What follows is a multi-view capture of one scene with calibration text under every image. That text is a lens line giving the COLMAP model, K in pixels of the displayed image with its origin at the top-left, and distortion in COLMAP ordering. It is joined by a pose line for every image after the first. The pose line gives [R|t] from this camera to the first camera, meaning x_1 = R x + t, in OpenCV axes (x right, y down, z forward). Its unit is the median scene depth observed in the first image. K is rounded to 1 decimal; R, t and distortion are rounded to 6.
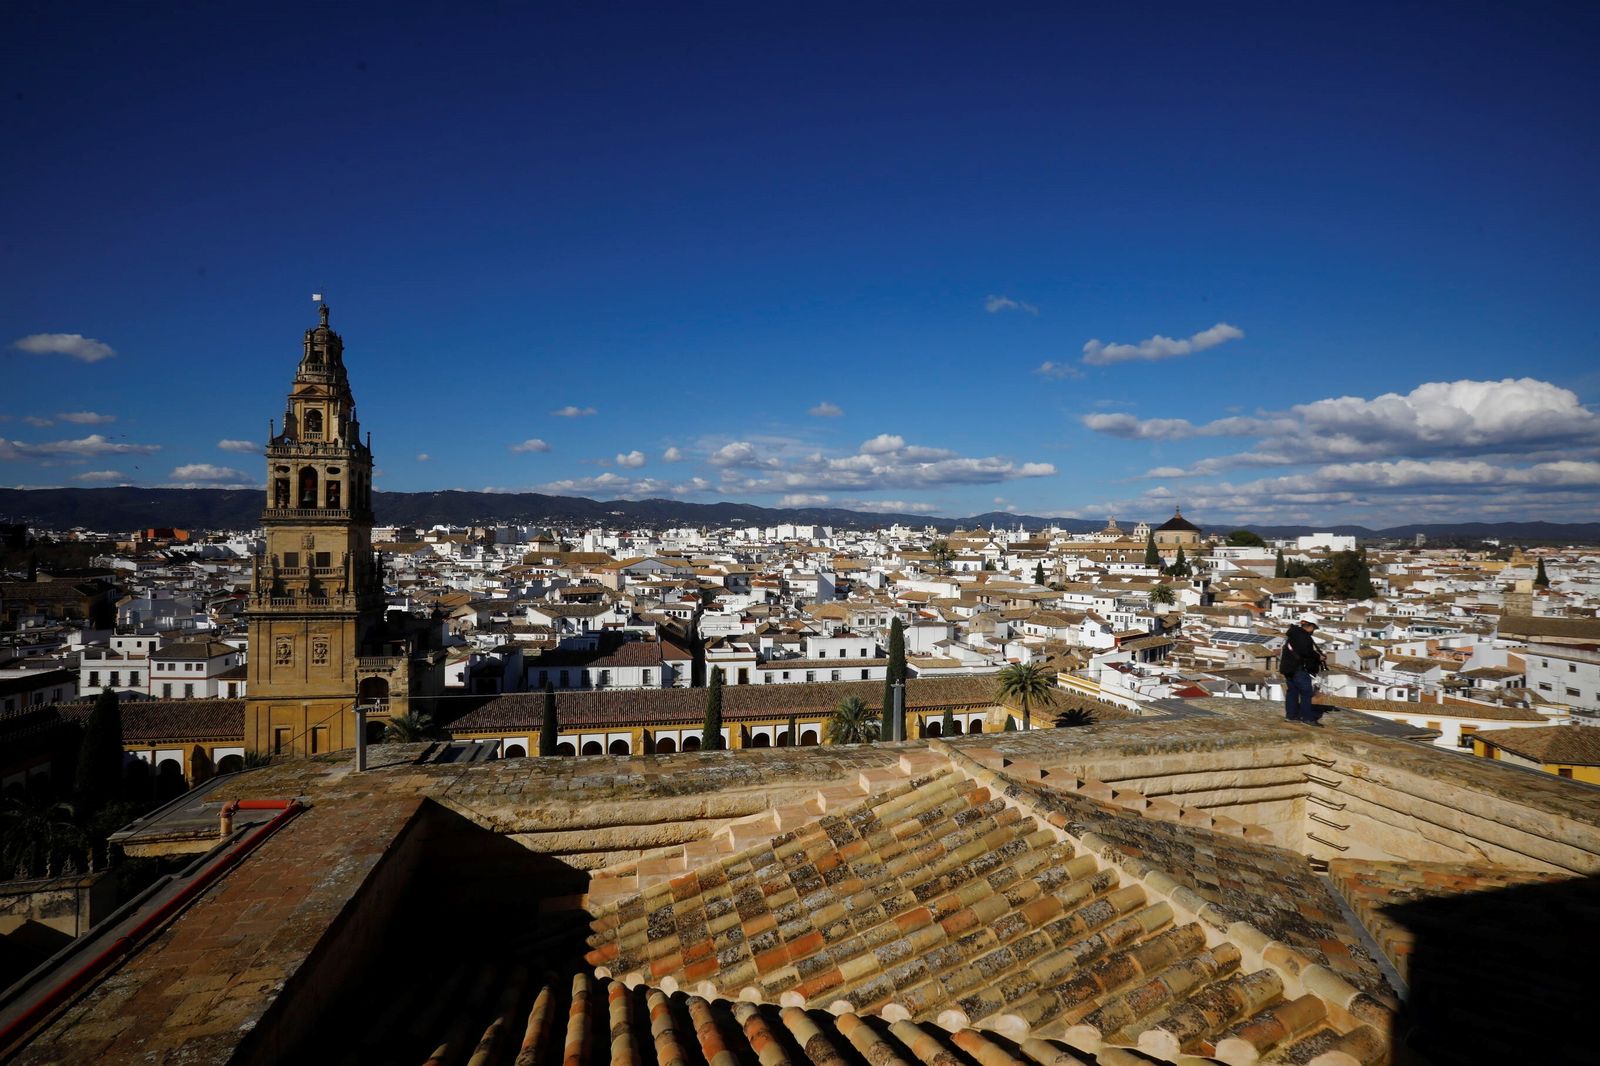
lens RADIAL K [[738.9, 0, 787.0], [0, 738.9, 535.0], [0, 0, 1]] dist [-0.070950, 0.030159]
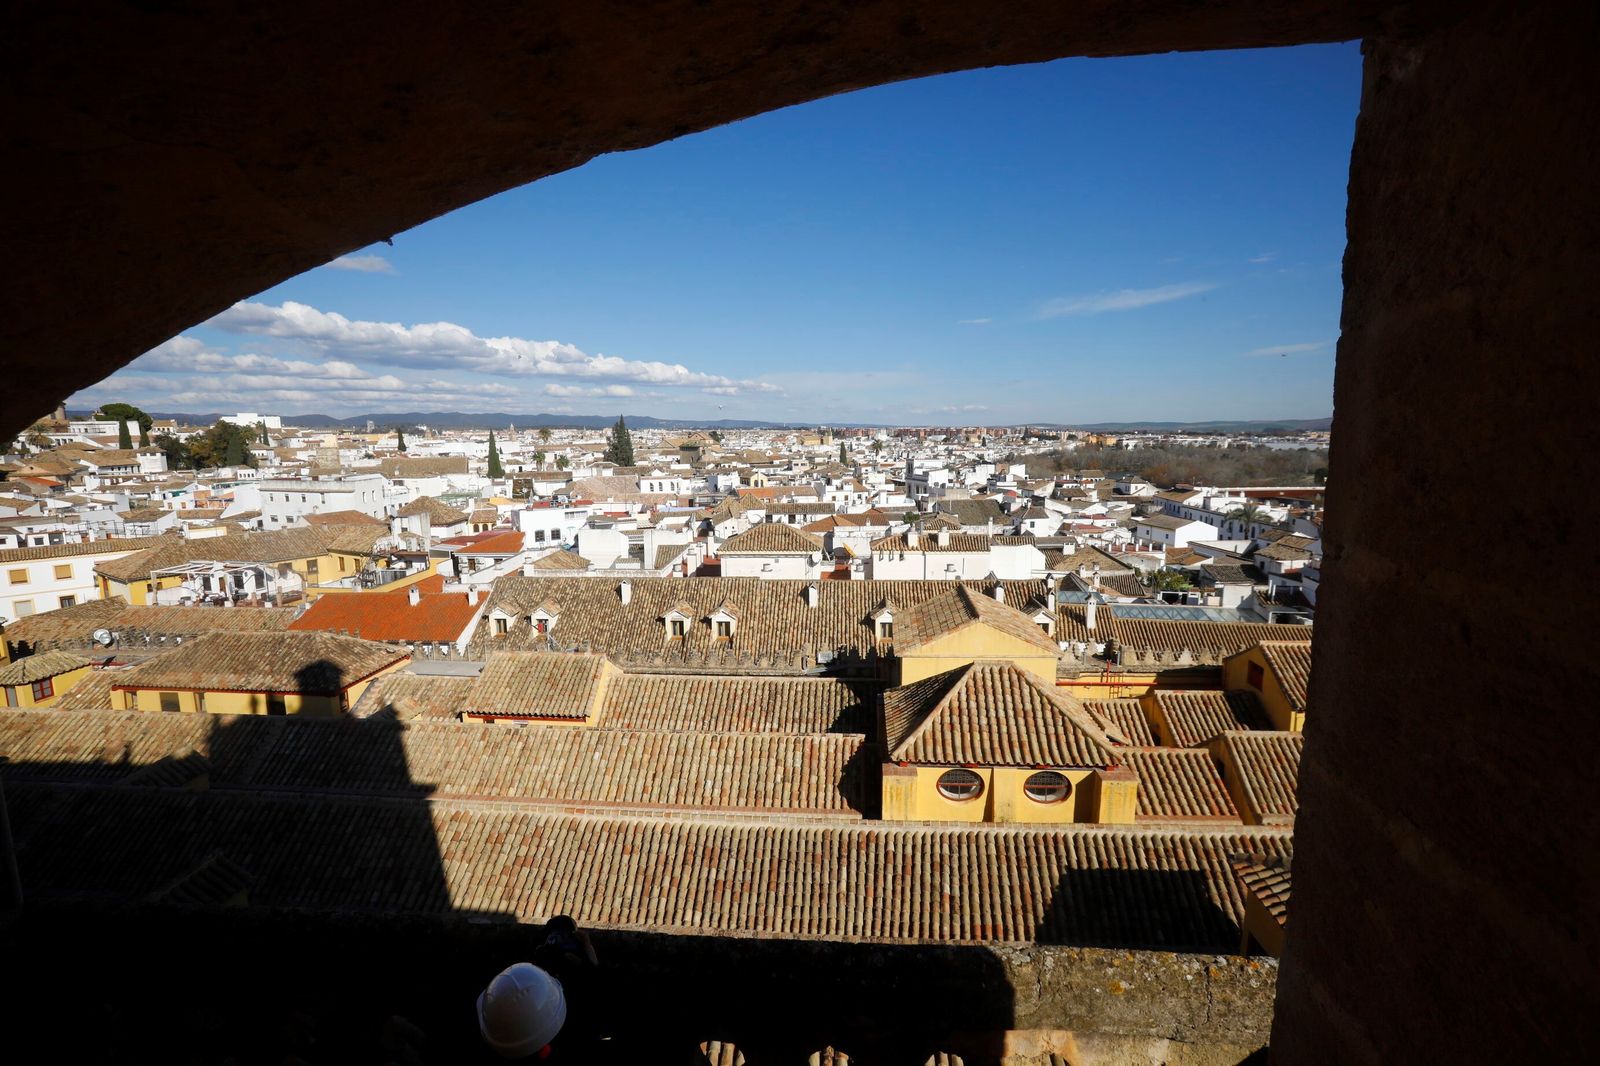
lens RADIAL K [[738.9, 0, 789.8], [0, 738.9, 550.0], [0, 0, 1]] dist [-0.070950, 0.030159]
pose [[0.331389, -0.163278, 0.929259, 0.248455], [0.002392, 0.985054, 0.172229, 0.060403], [-0.943491, -0.054851, 0.326827, -0.081937]]
